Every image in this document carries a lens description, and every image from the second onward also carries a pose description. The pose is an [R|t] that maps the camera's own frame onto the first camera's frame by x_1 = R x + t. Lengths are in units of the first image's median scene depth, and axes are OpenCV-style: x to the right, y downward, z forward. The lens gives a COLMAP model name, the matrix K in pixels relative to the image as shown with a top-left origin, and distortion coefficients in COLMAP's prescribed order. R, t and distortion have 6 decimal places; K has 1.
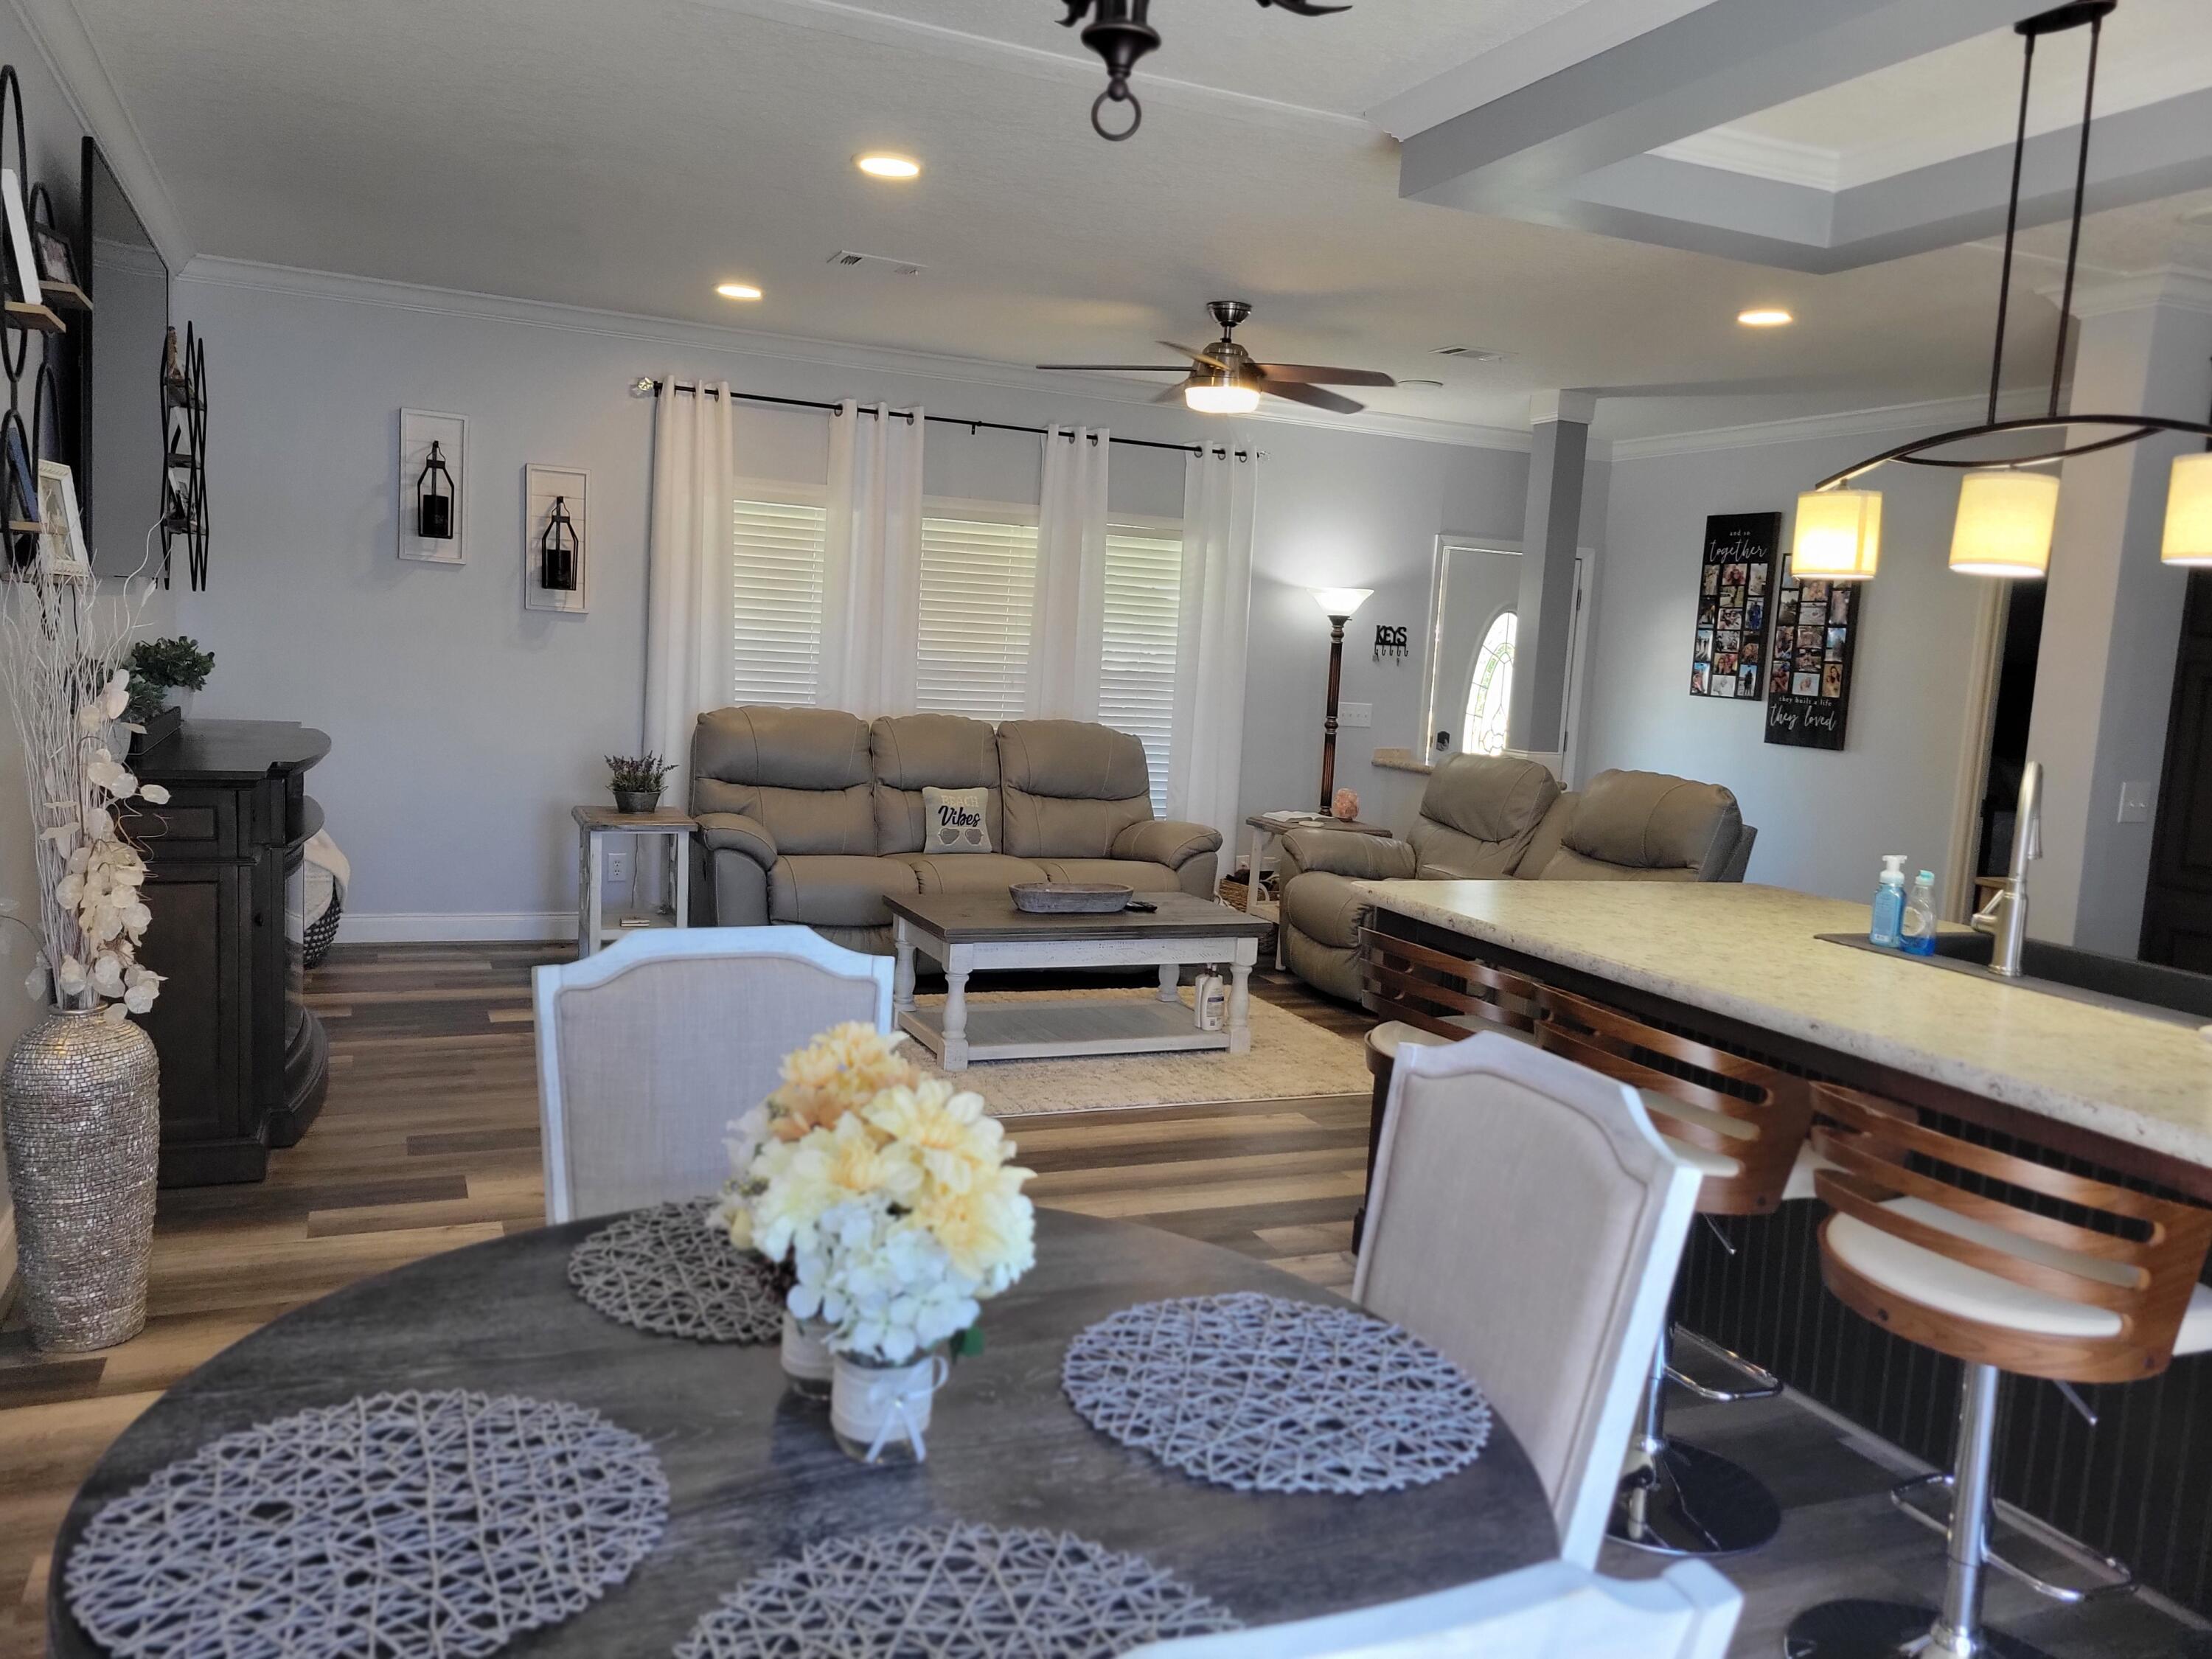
lens RADIAL K [[1665.8, 0, 1124.9], [0, 1665.8, 816.2], [0, 0, 1]] dist [0.034589, -0.023294]
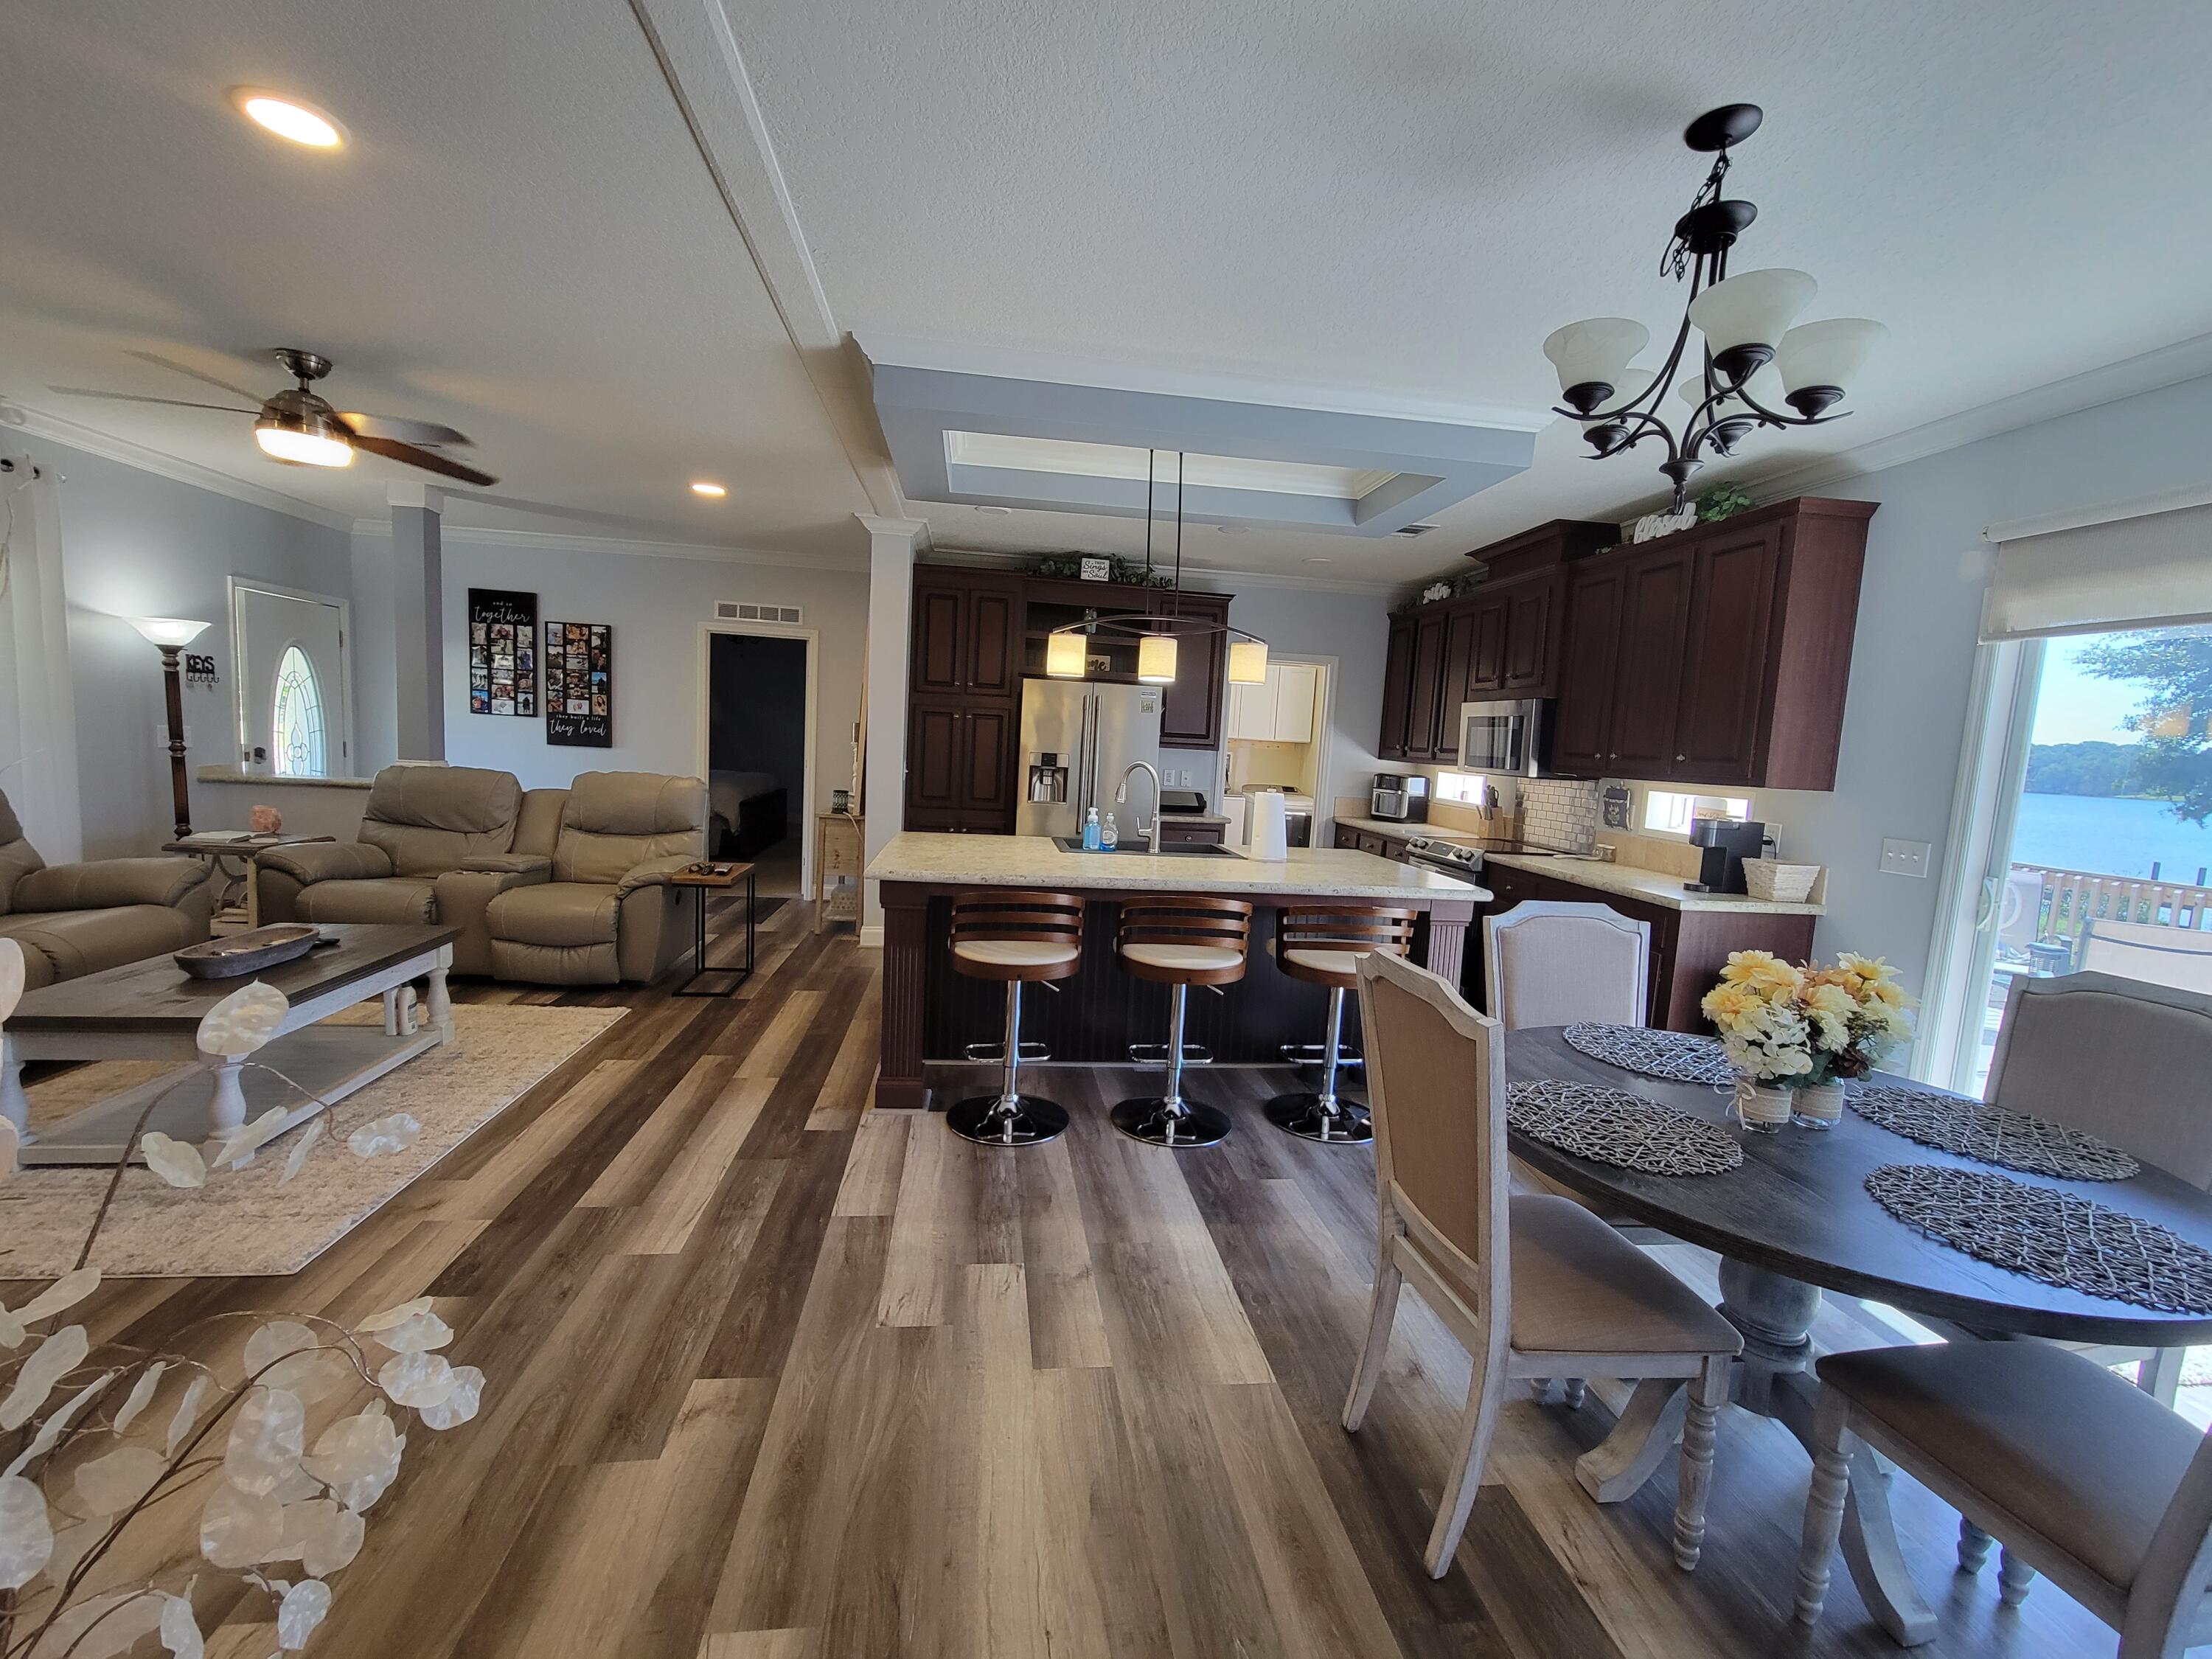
lens RADIAL K [[906.0, 0, 1089.0], [0, 906.0, 826.9], [0, 0, 1]] dist [-0.000635, -0.001072]
pose [[0.304056, -0.136886, 0.942768, -0.300466], [0.063941, 0.990324, 0.123169, -0.045405], [-0.950506, 0.022831, 0.309866, 0.307993]]
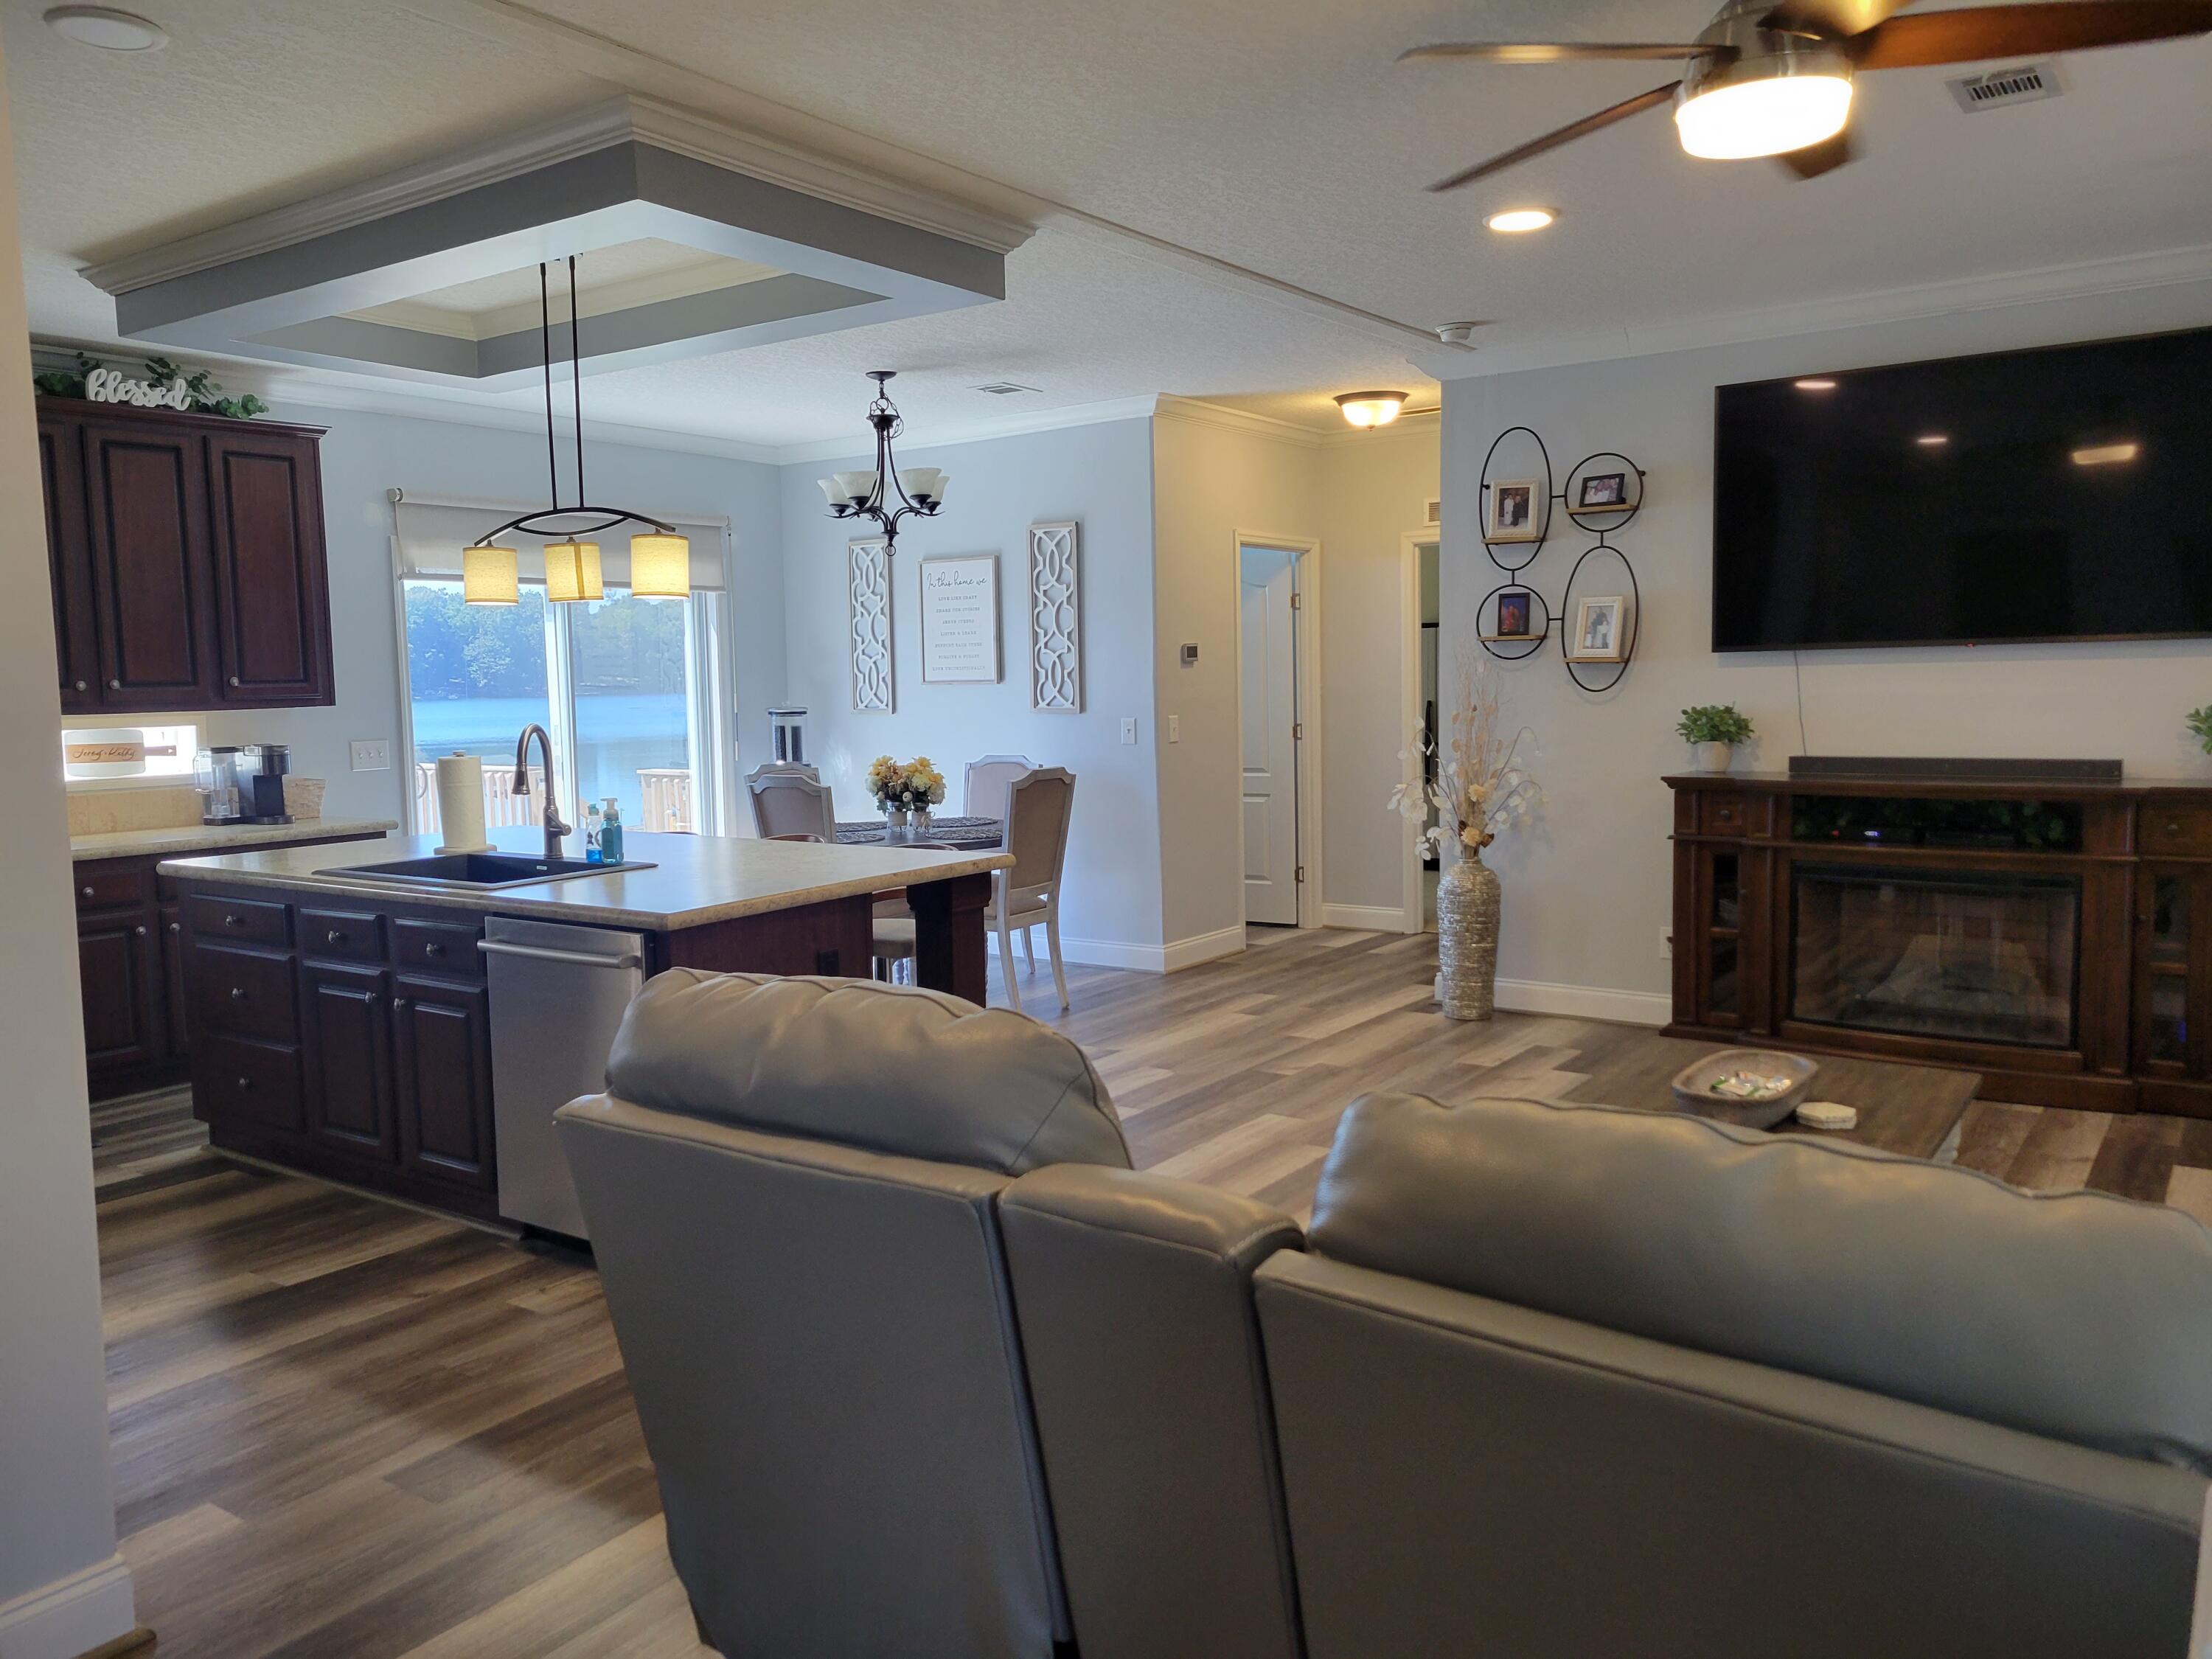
lens RADIAL K [[1665.8, 0, 1102.2], [0, 1665.8, 817.2], [0, 0, 1]] dist [0.034589, -0.023294]
pose [[-0.861008, 0.002813, -0.508583, 0.381646], [-0.083853, 0.985515, 0.147410, -0.094145], [0.501631, 0.169568, -0.848300, 1.122550]]
